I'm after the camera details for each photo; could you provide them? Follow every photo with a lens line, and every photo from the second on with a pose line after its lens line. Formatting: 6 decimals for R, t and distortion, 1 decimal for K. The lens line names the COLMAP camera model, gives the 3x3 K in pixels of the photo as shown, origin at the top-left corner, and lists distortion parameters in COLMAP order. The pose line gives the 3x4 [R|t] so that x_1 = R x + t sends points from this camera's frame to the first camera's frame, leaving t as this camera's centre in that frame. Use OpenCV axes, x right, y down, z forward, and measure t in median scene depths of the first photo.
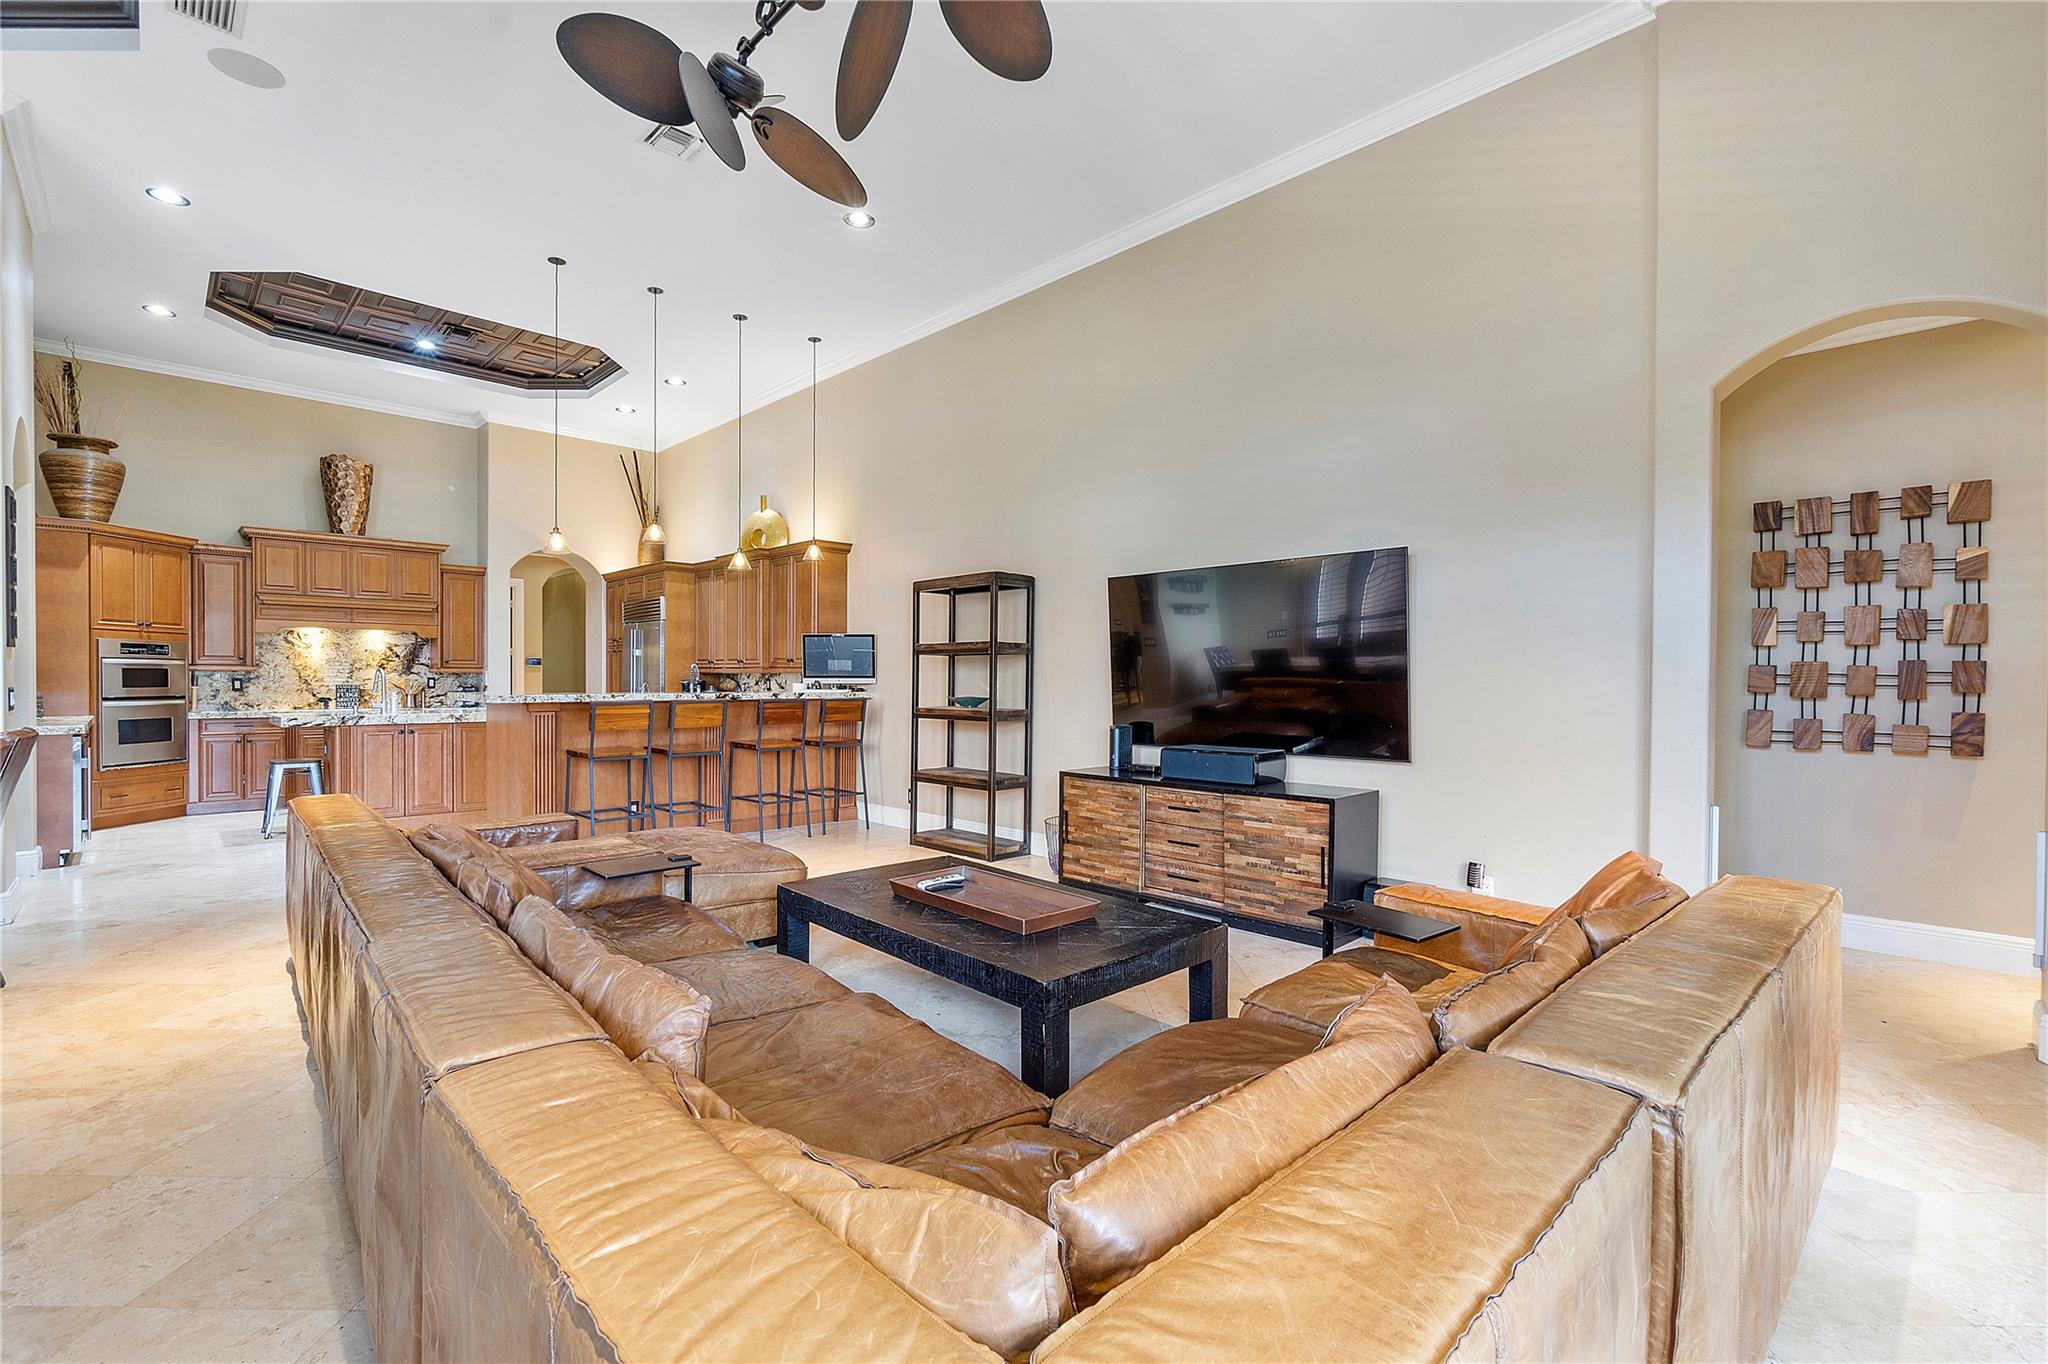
lens RADIAL K [[888.7, 0, 1022.1], [0, 888.7, 683.9], [0, 0, 1]] dist [-0.001629, -0.000401]
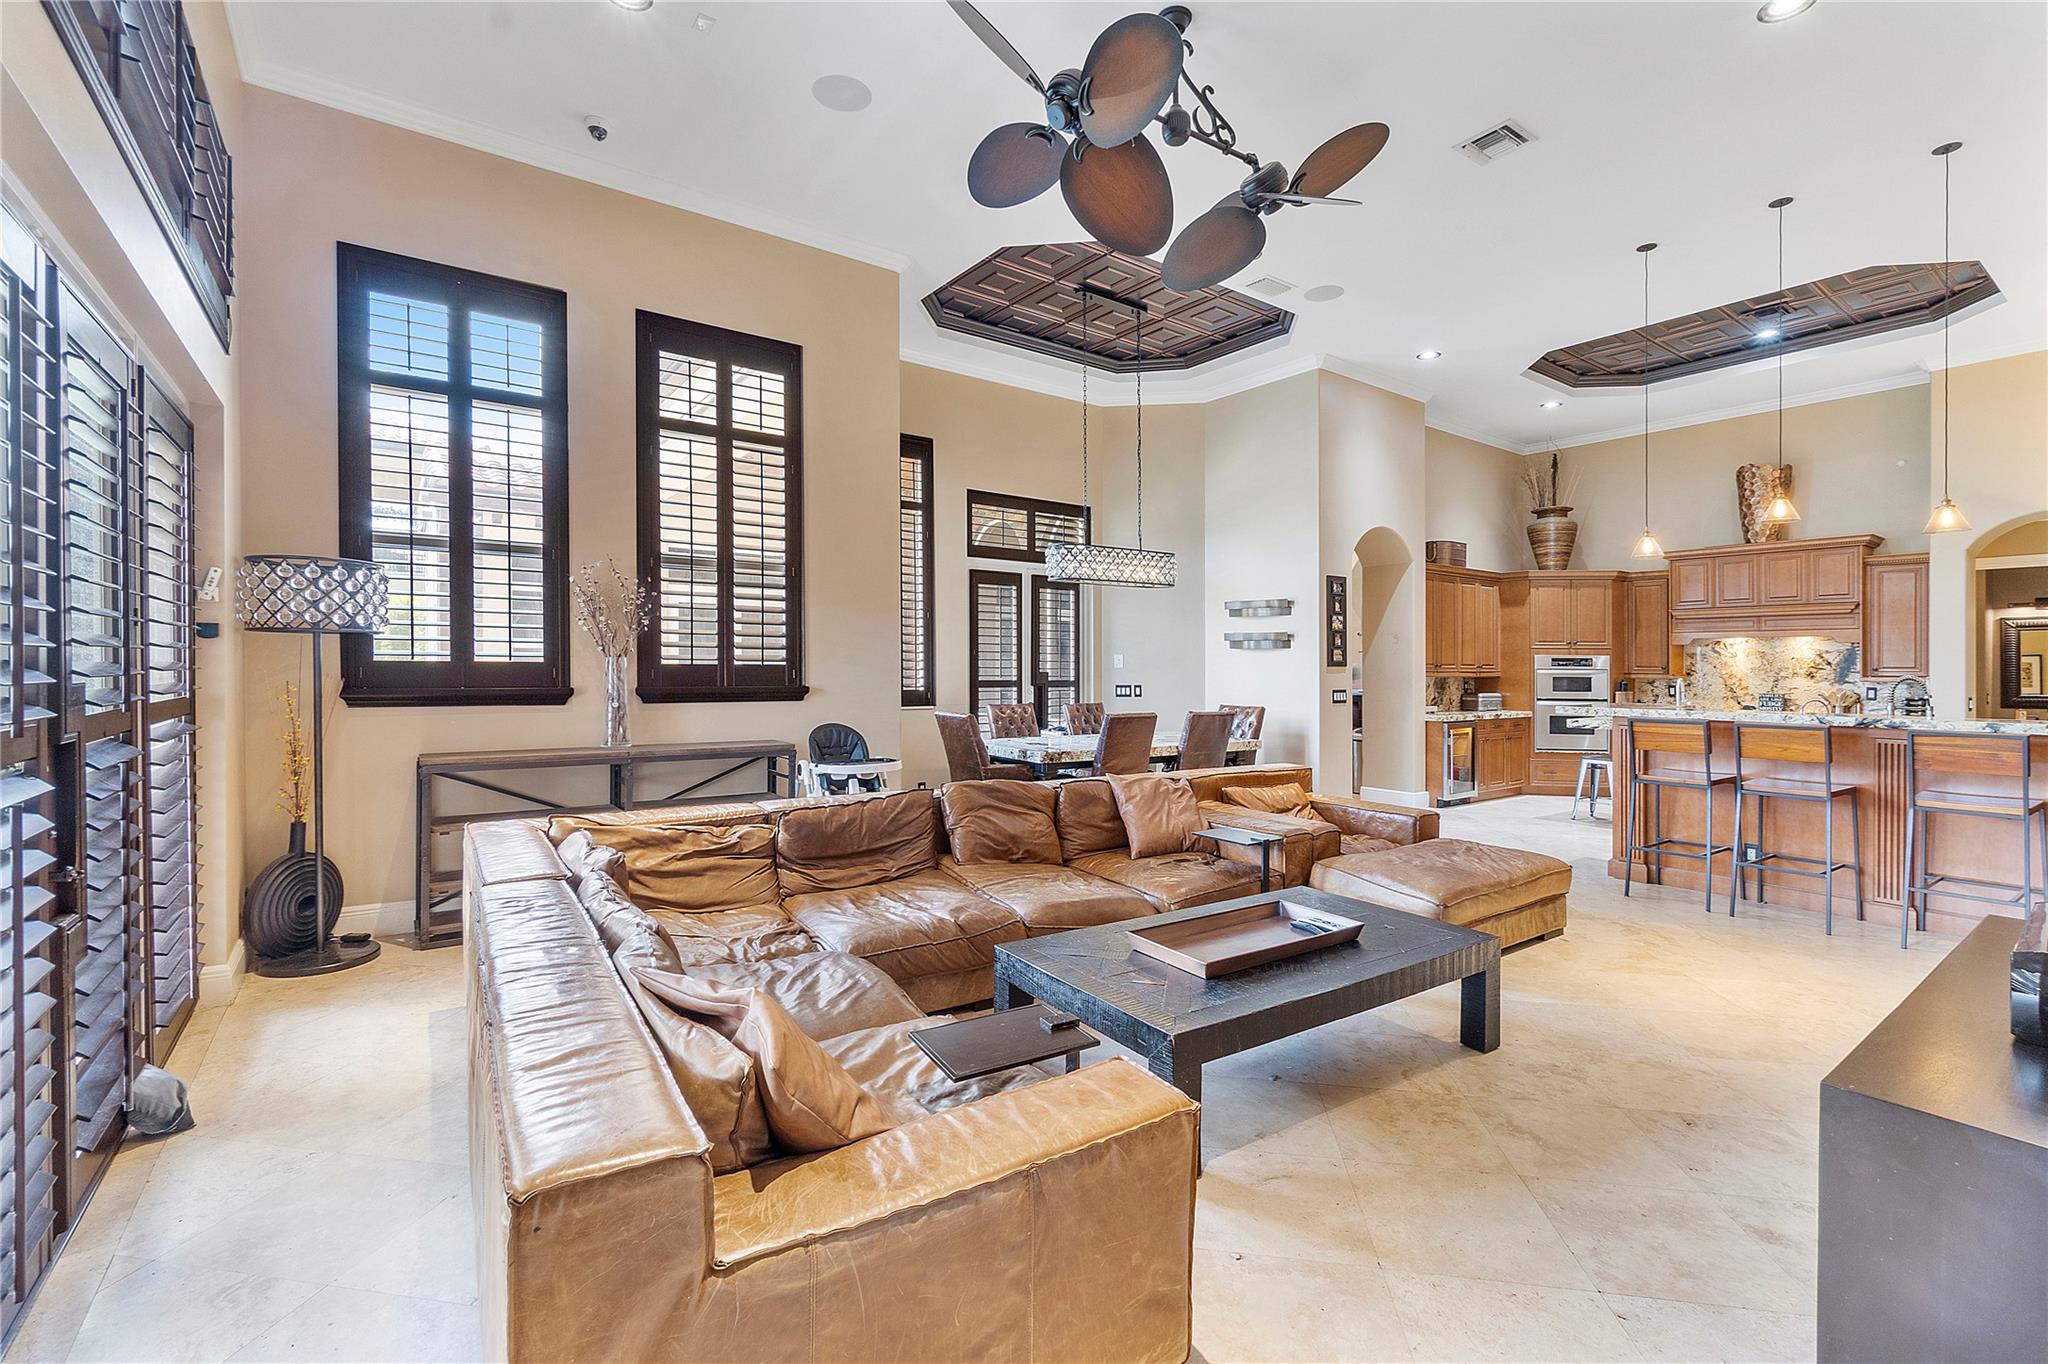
lens RADIAL K [[888.7, 0, 1022.1], [0, 888.7, 683.9], [0, 0, 1]] dist [-0.001629, -0.000401]
pose [[-0.163157, 0.011330, -0.986535, 0.429070], [-0.015115, 0.999788, 0.013982, -0.013594], [0.986484, 0.017193, -0.162951, 0.421533]]
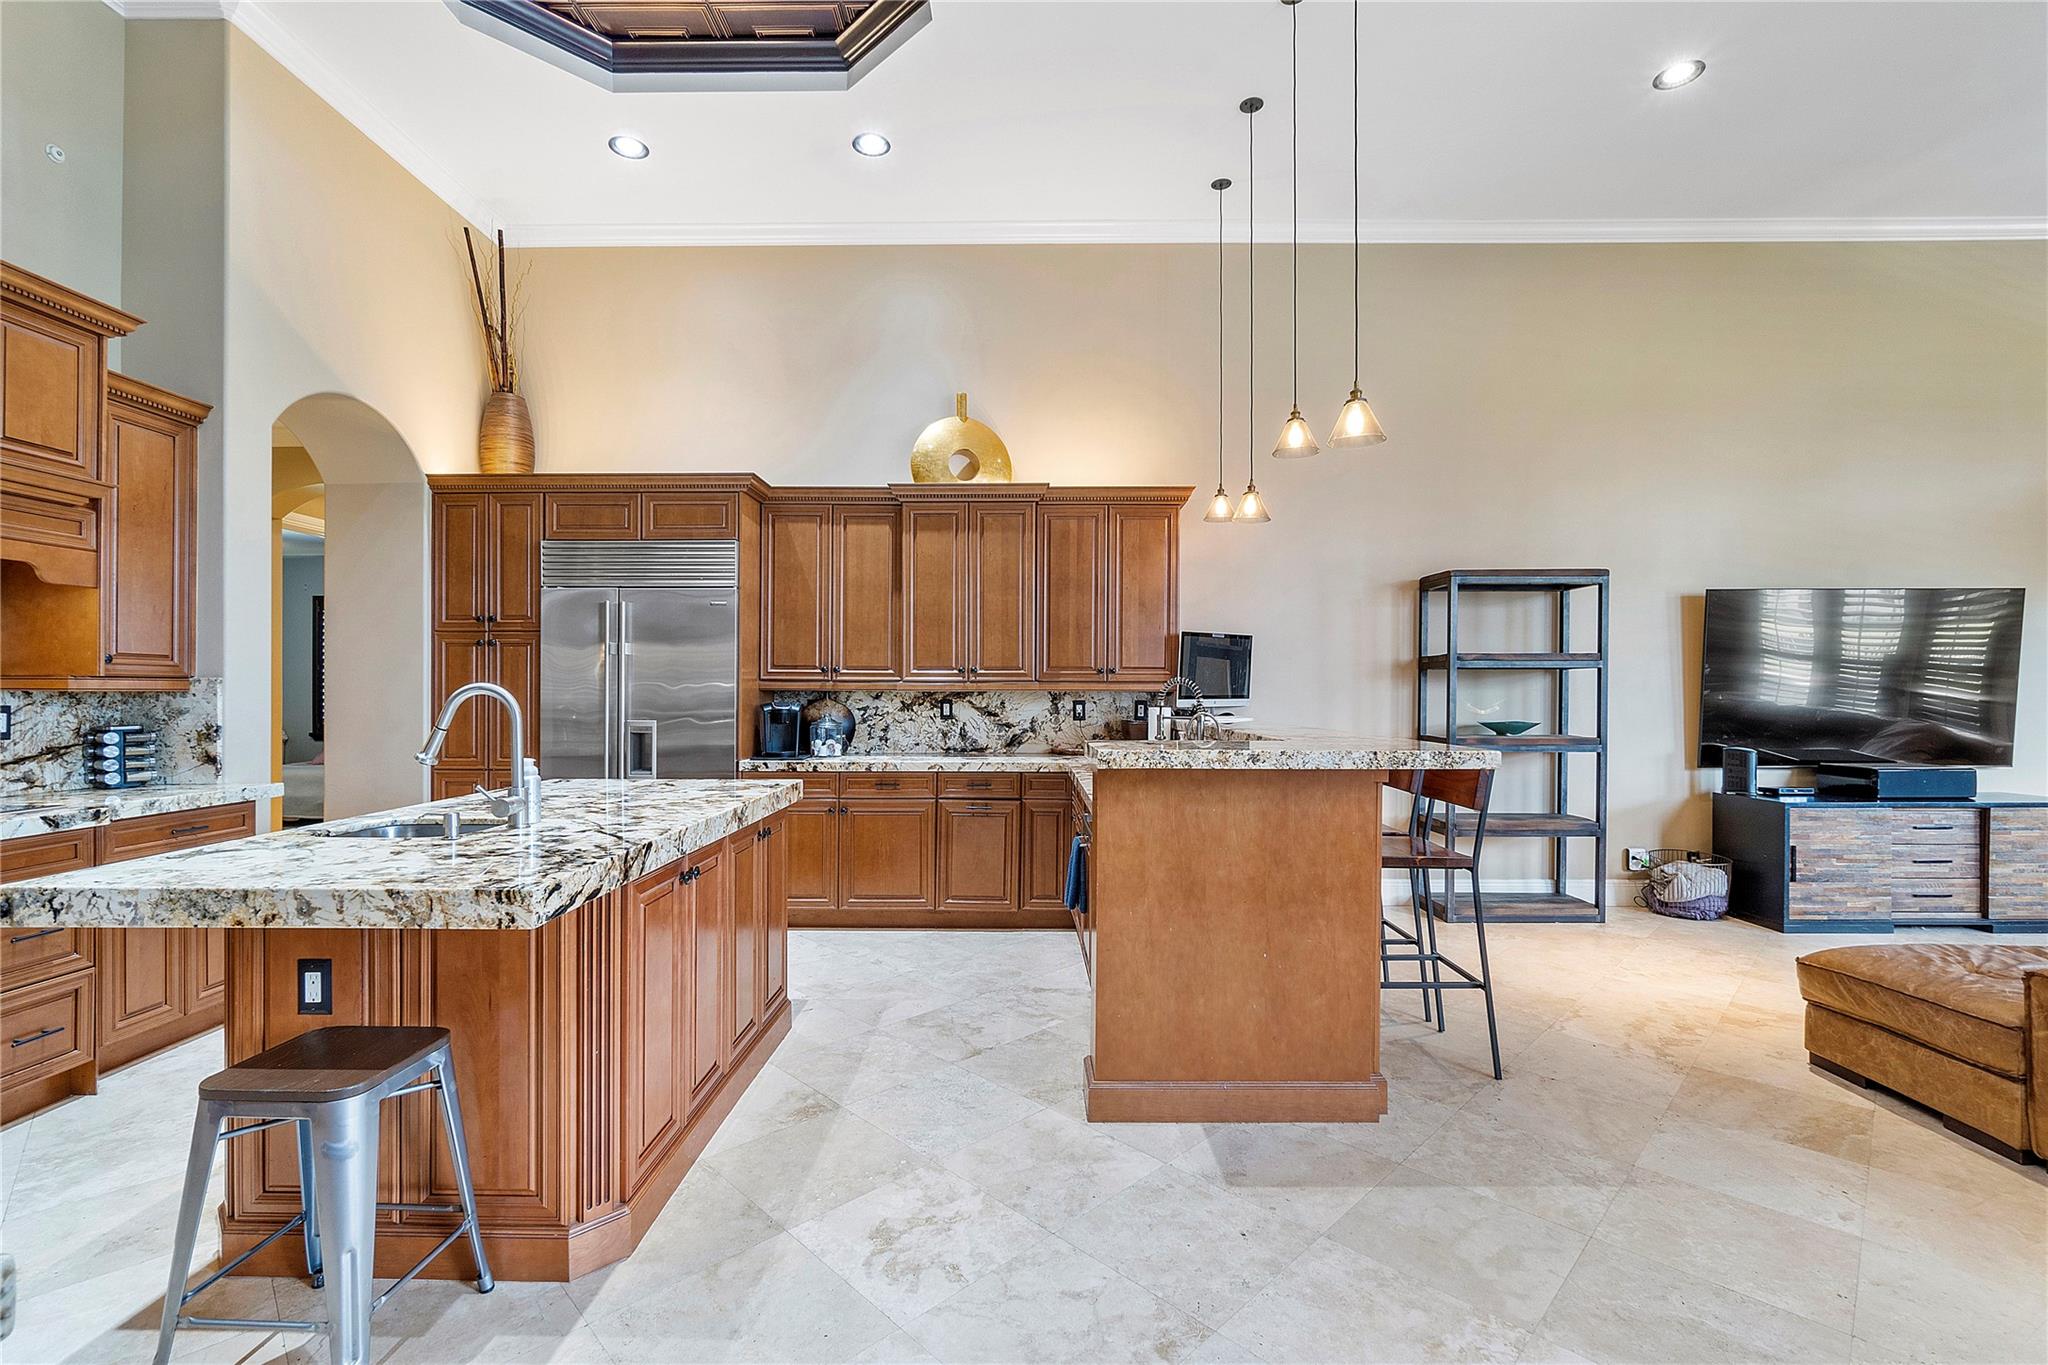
lens RADIAL K [[888.7, 0, 1022.1], [0, 888.7, 684.4], [0, 0, 1]] dist [-0.001629, -0.000401]
pose [[0.704969, 0.002245, 0.709235, -0.834139], [0.006413, 0.999934, -0.009541, -0.012270], [-0.709210, 0.011274, 0.704908, 0.676743]]
